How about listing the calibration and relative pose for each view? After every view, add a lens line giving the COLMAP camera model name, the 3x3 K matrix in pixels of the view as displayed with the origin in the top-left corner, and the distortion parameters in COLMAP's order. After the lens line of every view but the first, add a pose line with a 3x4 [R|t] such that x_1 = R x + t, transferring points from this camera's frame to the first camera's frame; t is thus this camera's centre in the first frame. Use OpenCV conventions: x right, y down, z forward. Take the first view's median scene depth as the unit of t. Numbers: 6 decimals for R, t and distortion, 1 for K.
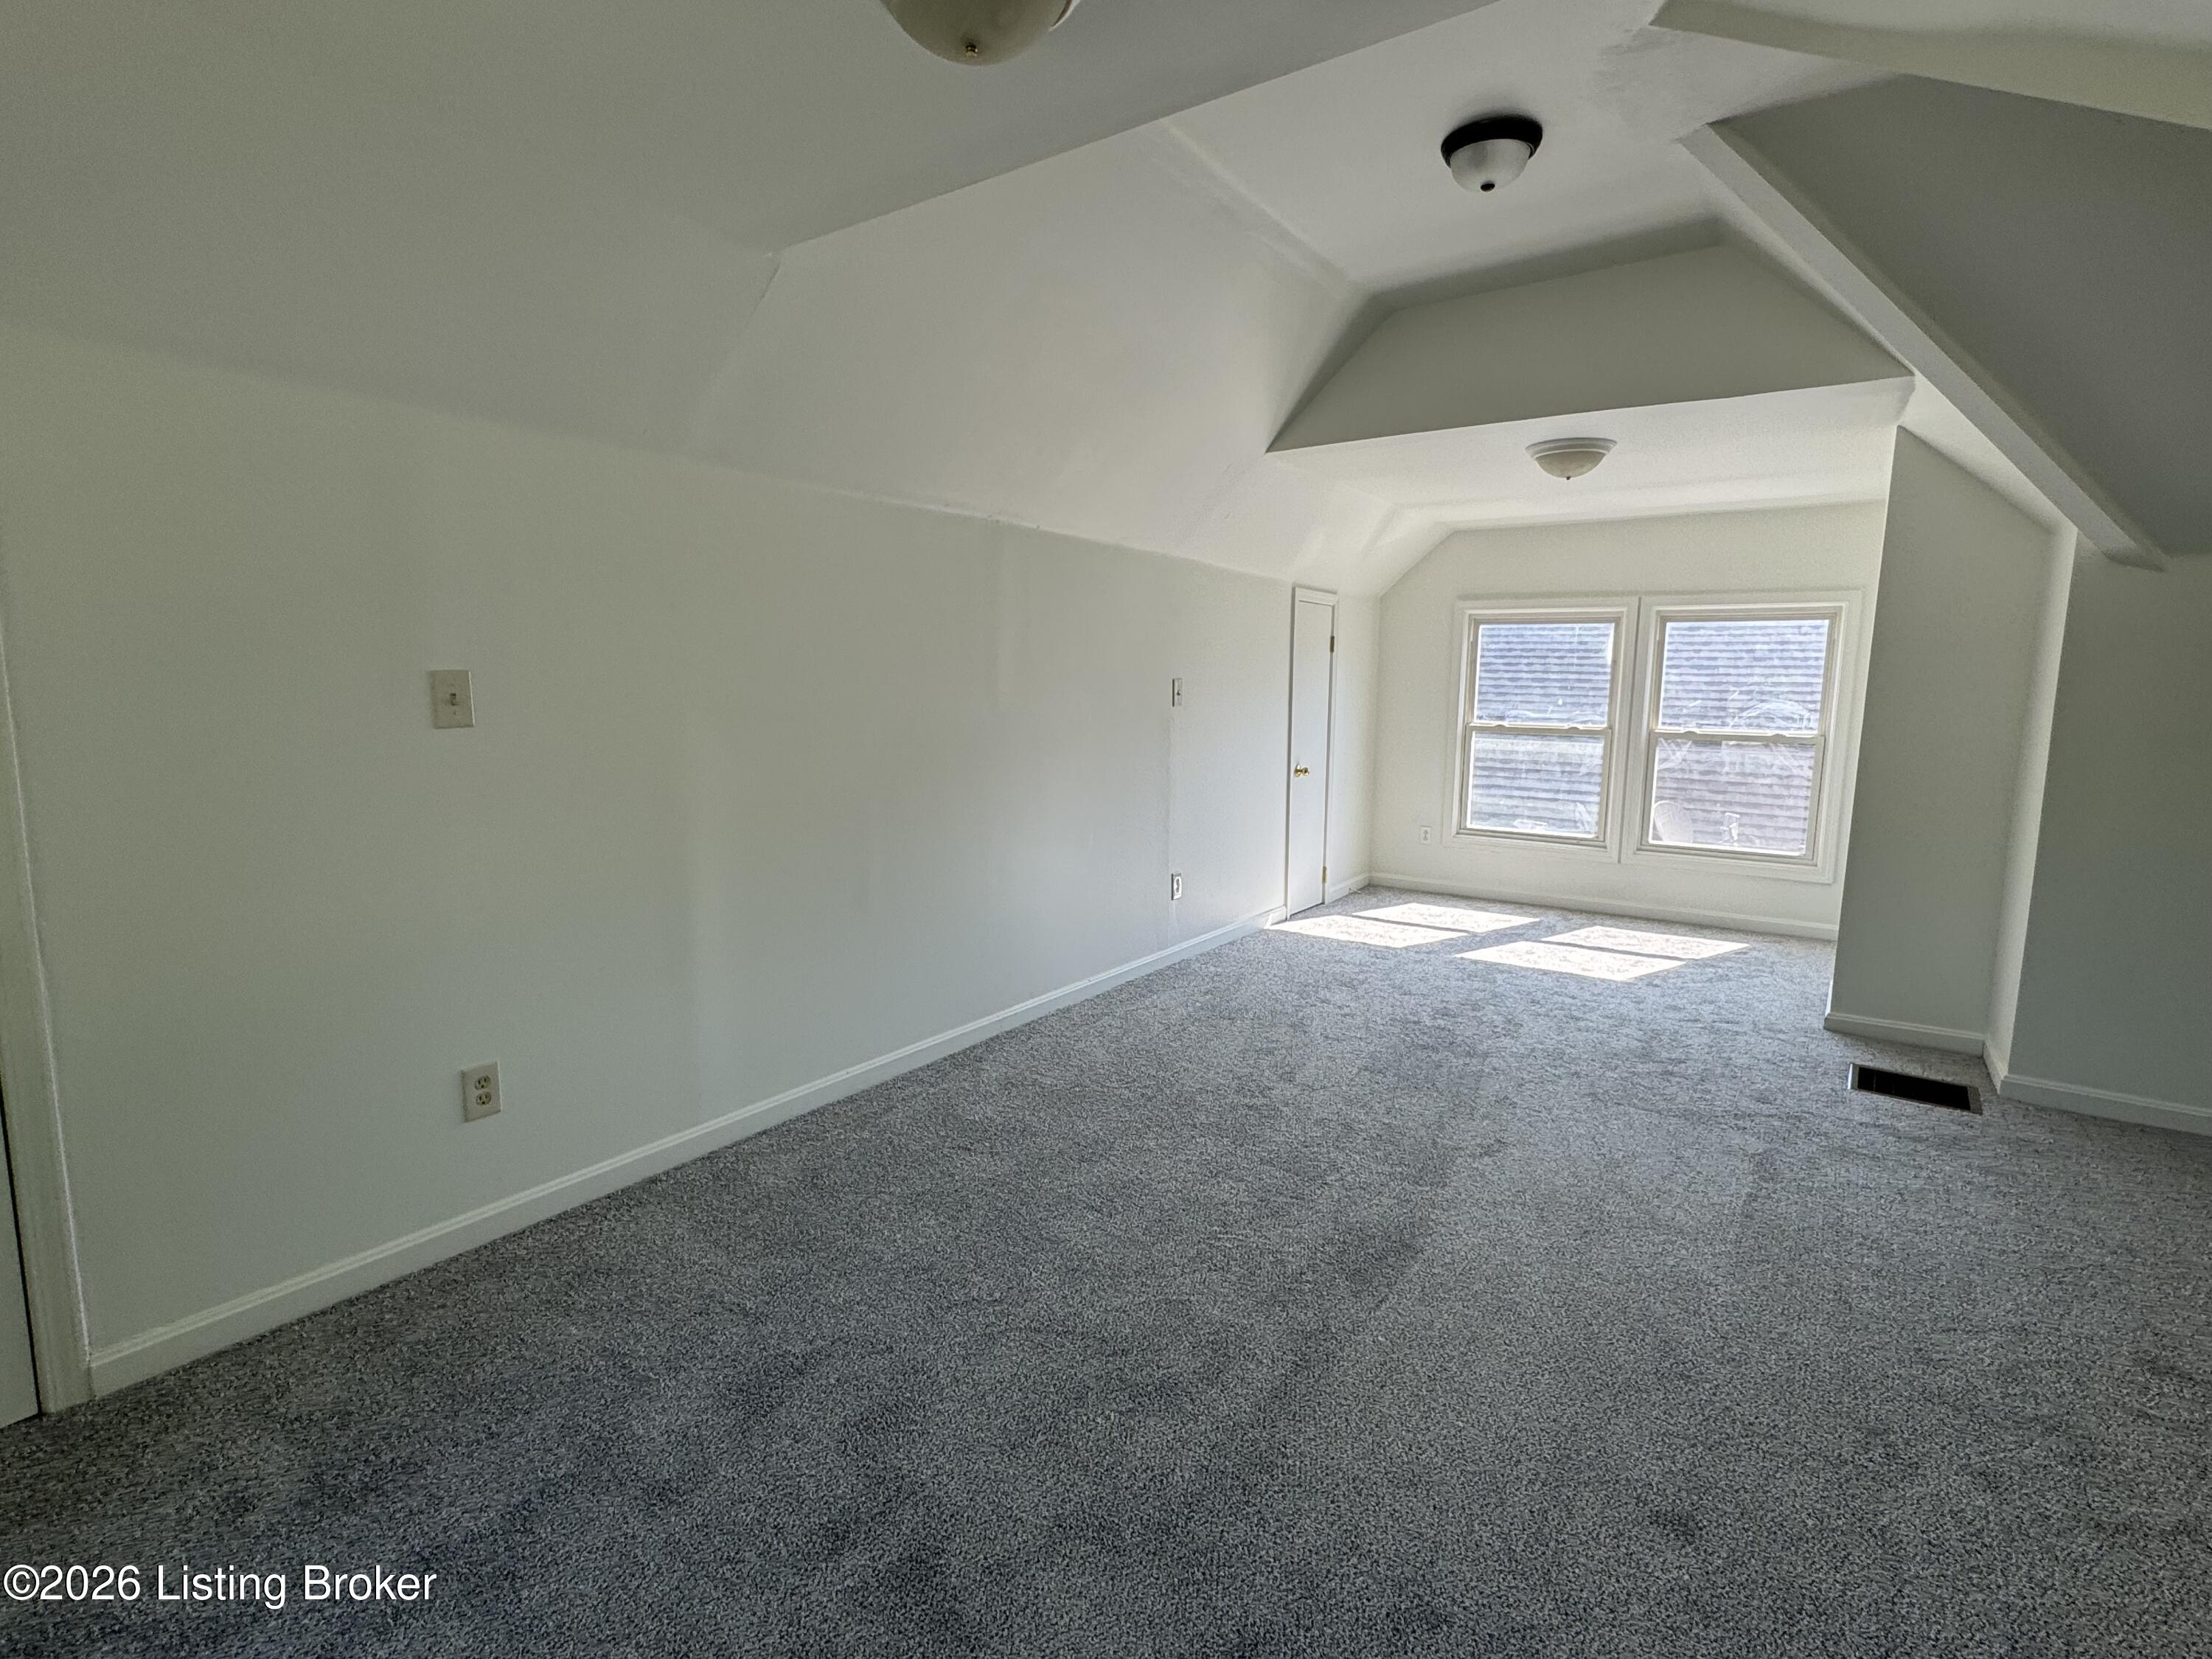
lens RADIAL K [[1060.4, 0, 1106.0], [0, 1060.4, 829.5], [0, 0, 1]] dist [-0.005414, 0.001520]
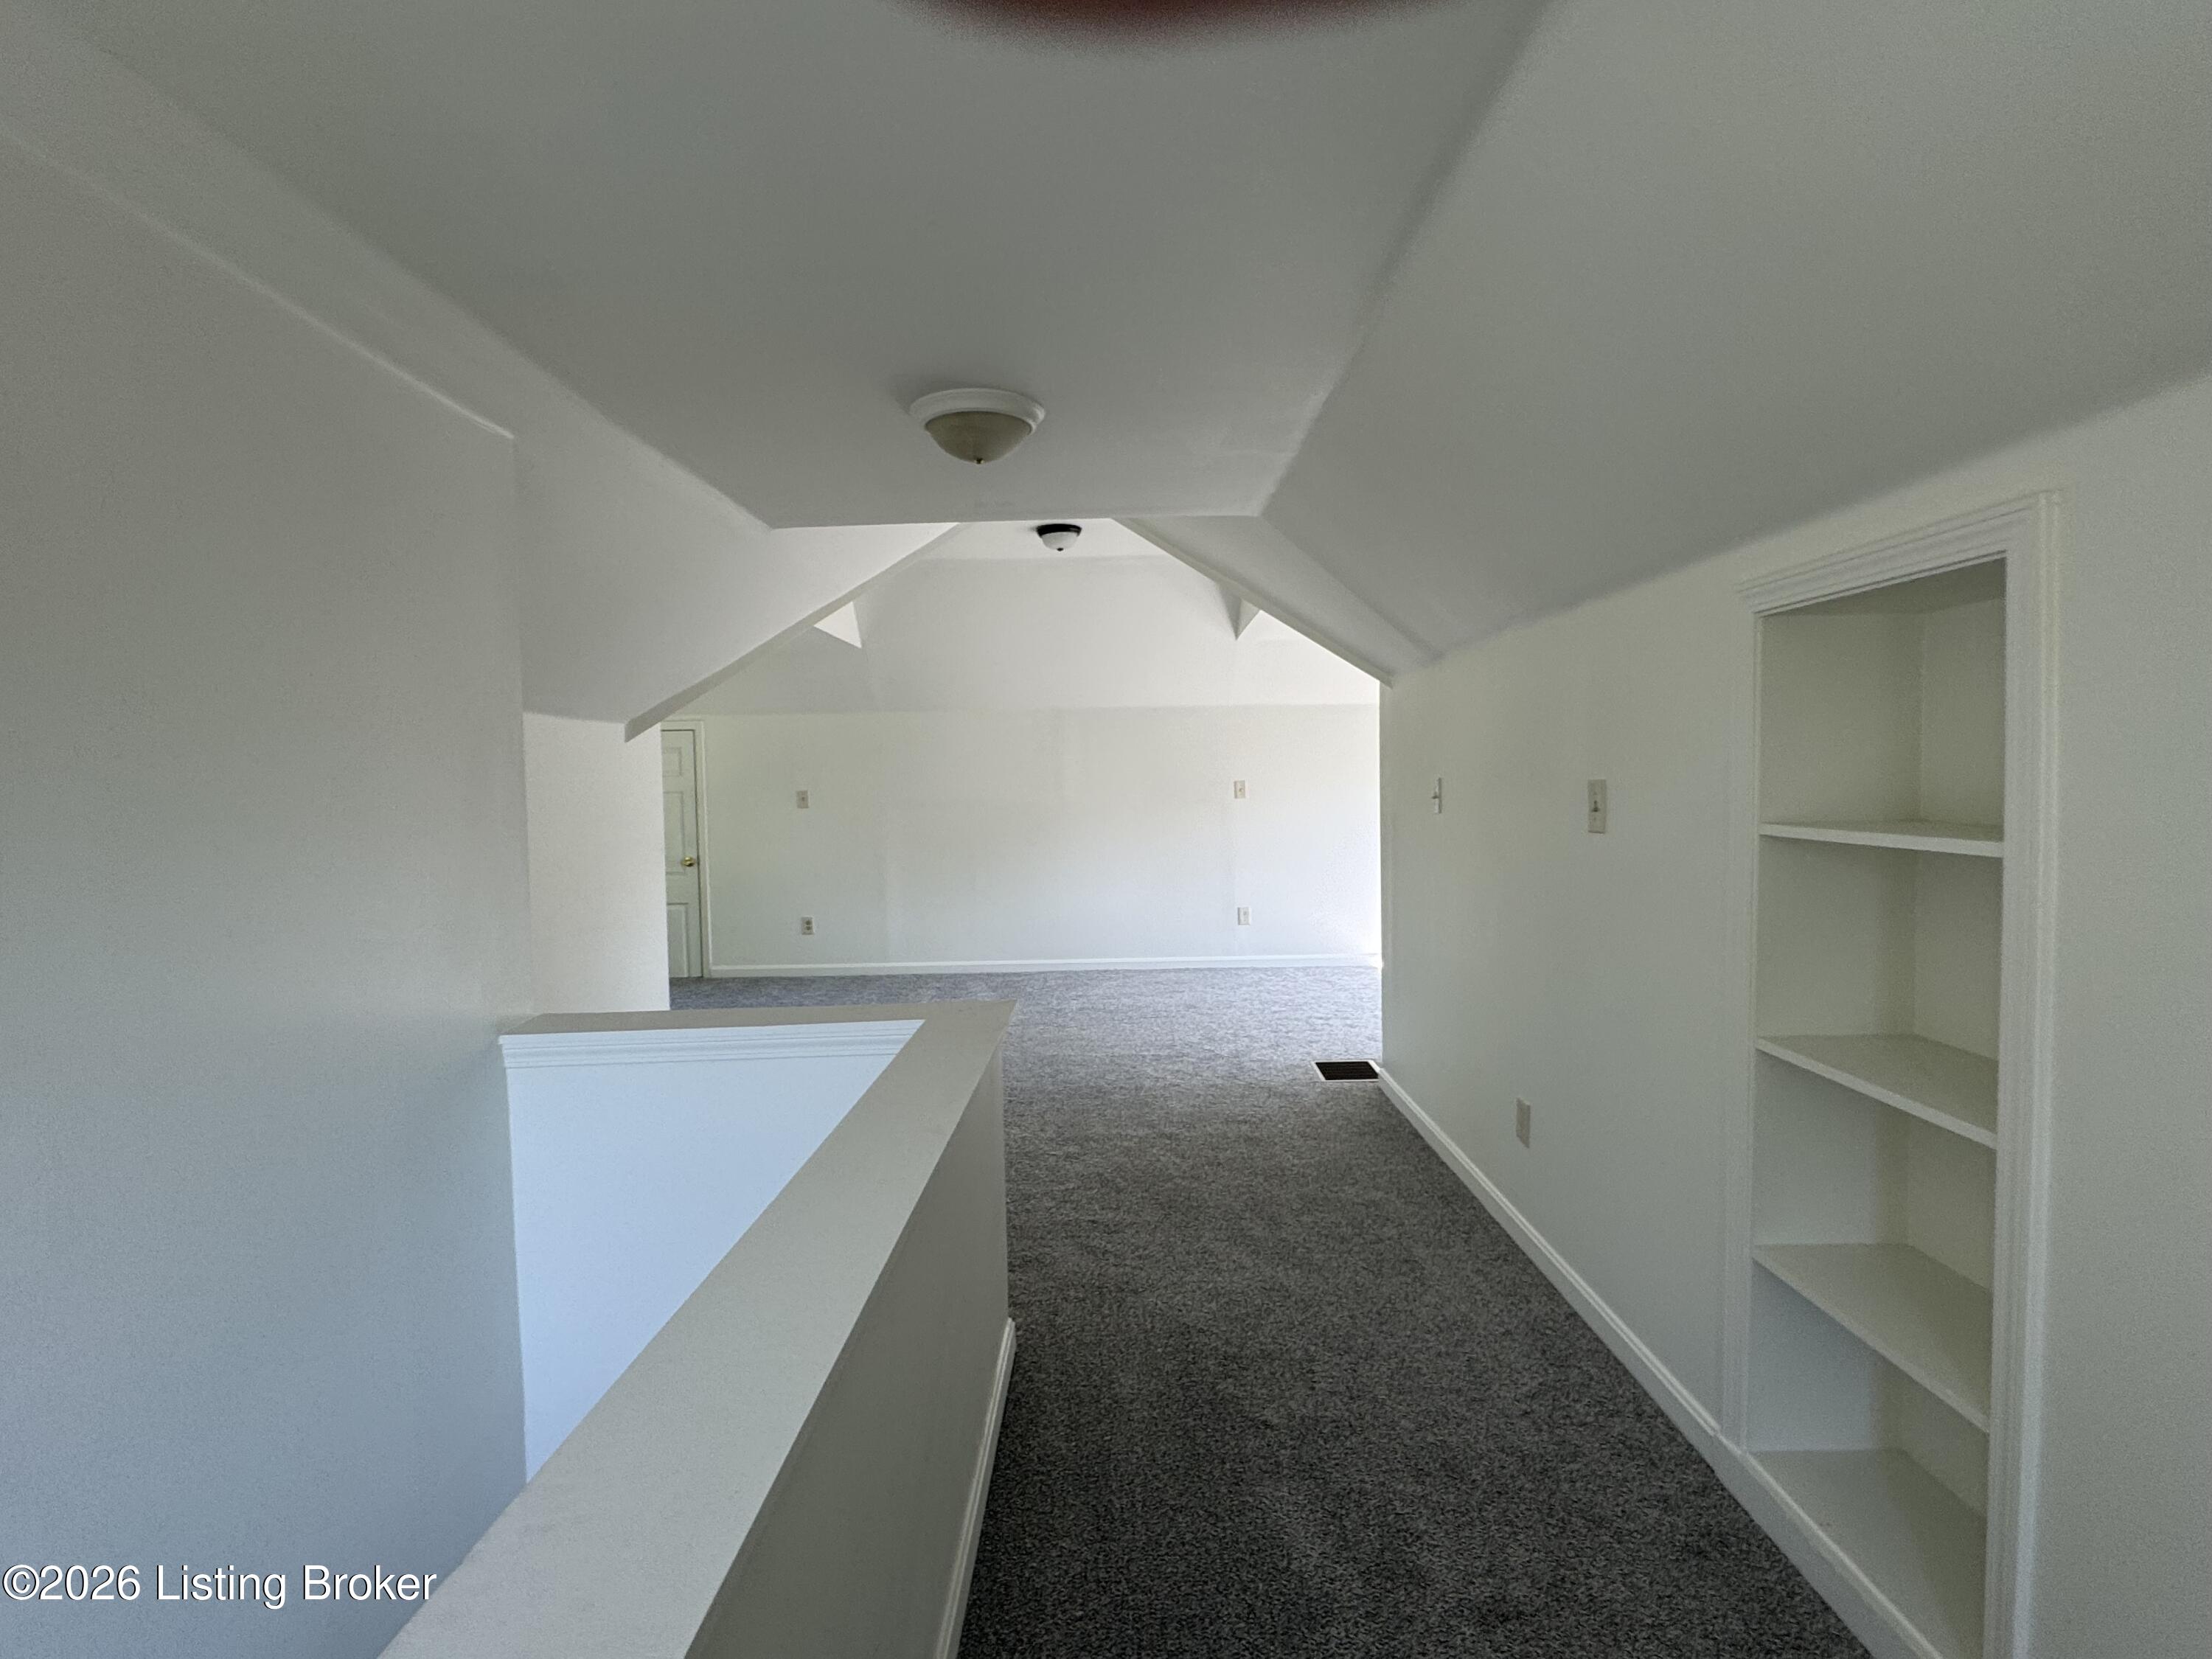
lens RADIAL K [[1060.4, 0, 1106.0], [0, 1060.4, 829.5], [0, 0, 1]] dist [-0.005414, 0.001520]
pose [[0.546196, 0.014172, -0.837537, 2.170706], [-0.091494, 0.994884, -0.042833, 0.019998], [0.832646, 0.100024, 0.544699, 0.017966]]
